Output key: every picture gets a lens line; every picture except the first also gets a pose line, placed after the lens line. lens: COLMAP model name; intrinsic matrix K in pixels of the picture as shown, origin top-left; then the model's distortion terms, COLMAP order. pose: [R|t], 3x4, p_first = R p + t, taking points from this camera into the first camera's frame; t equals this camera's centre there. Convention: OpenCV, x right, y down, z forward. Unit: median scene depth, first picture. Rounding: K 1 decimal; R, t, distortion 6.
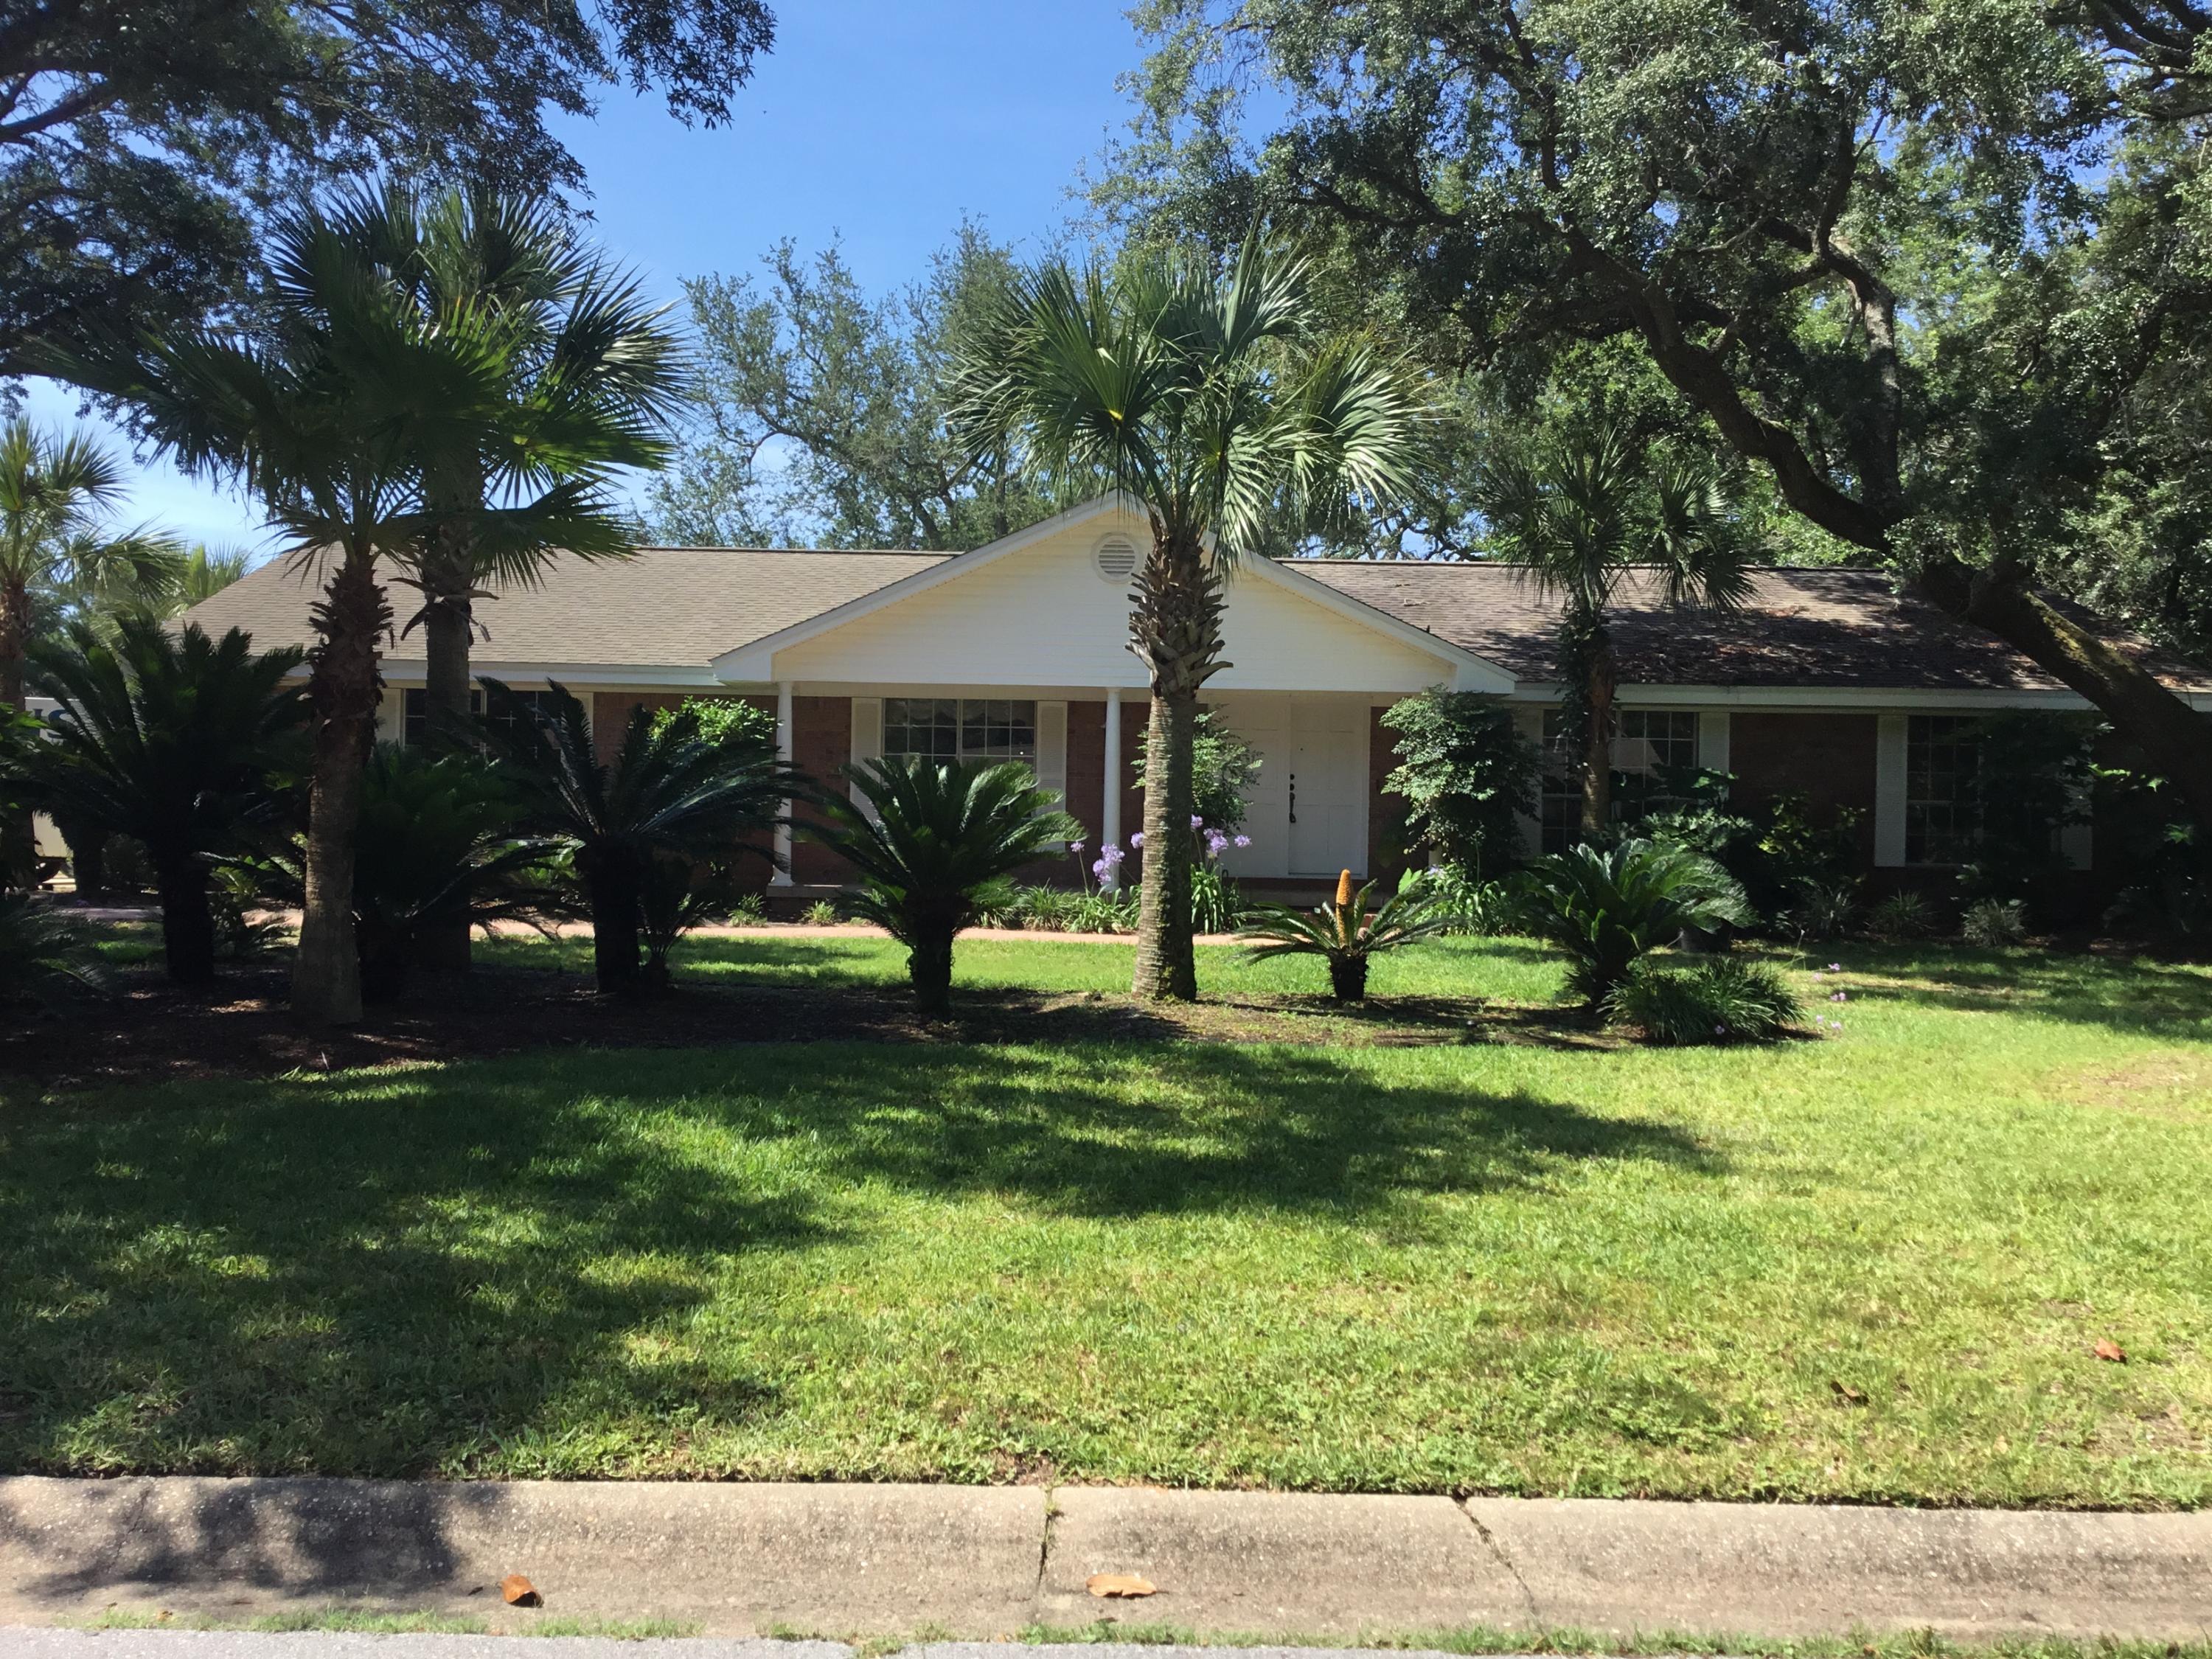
lens RADIAL K [[2011.9, 0, 1108.6], [0, 2011.9, 837.8], [0, 0, 1]] dist [0.114476, -0.187359]
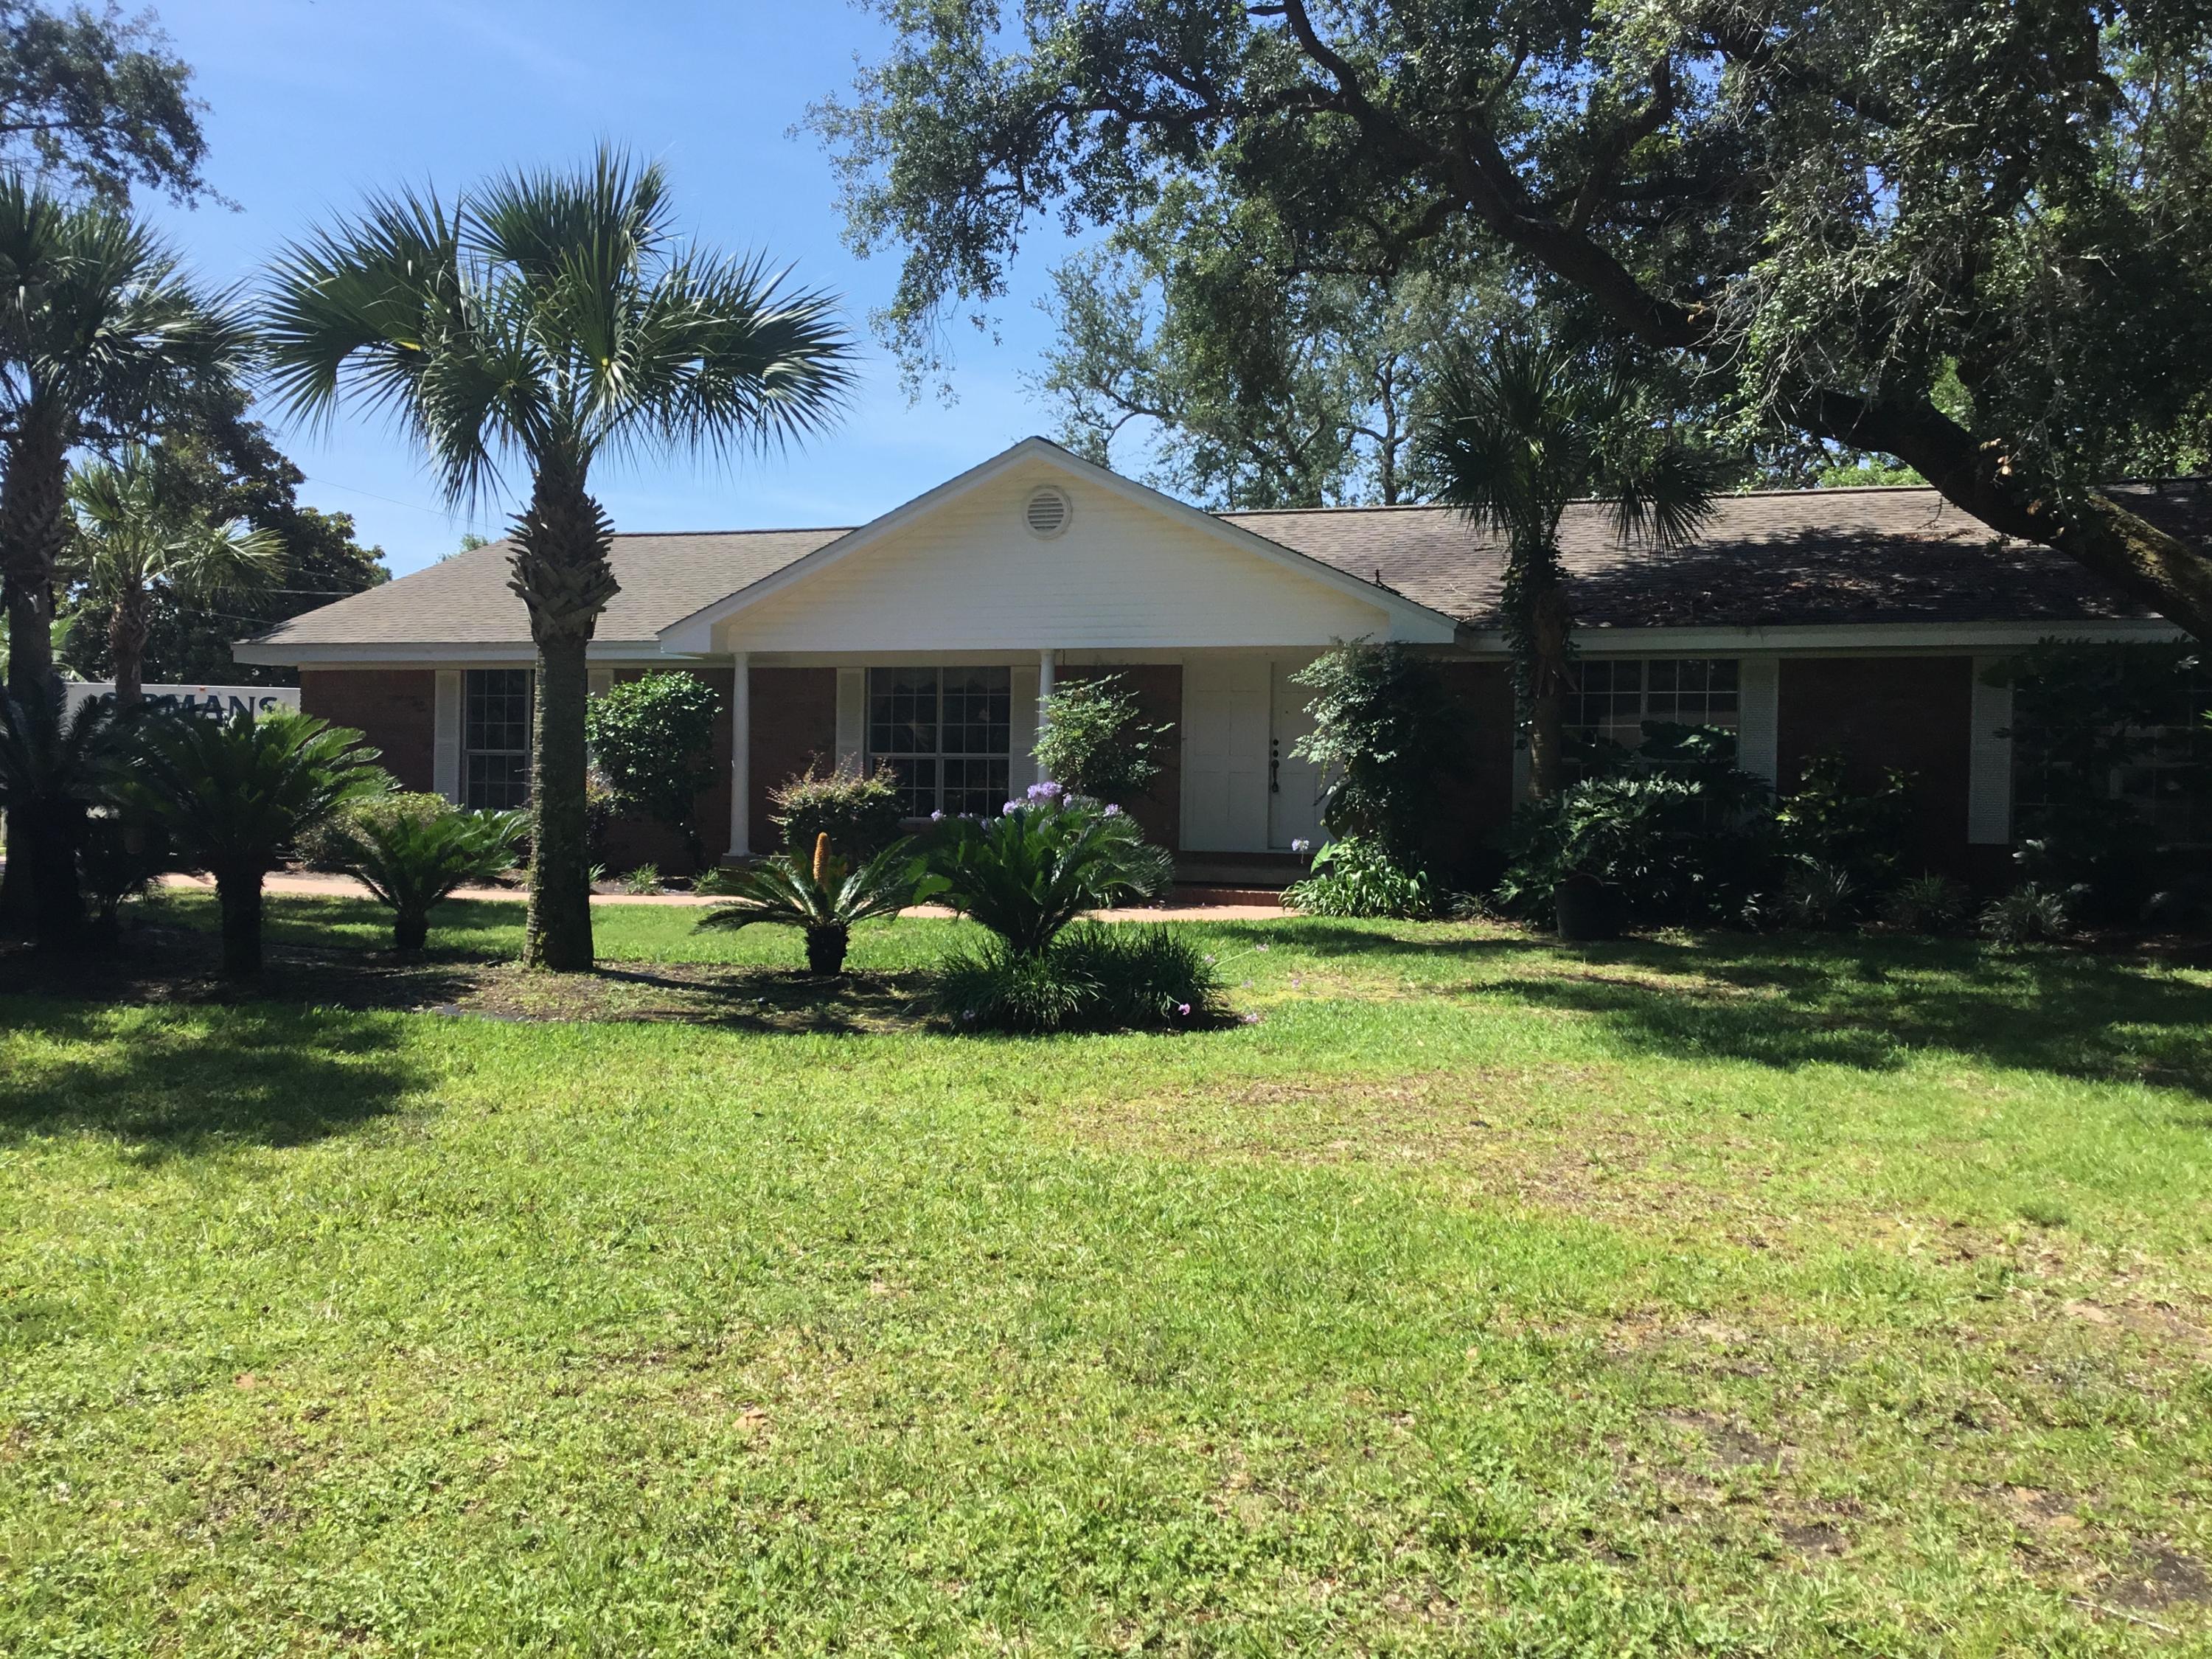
lens RADIAL K [[2011.9, 0, 1111.2], [0, 2011.9, 815.6], [0, 0, 1]] dist [0.114476, -0.187359]
pose [[0.932875, -0.000270, -0.360201, 0.381783], [-0.001202, 0.999992, -0.003864, 0.007663], [0.360199, 0.004037, 0.932867, 0.124492]]
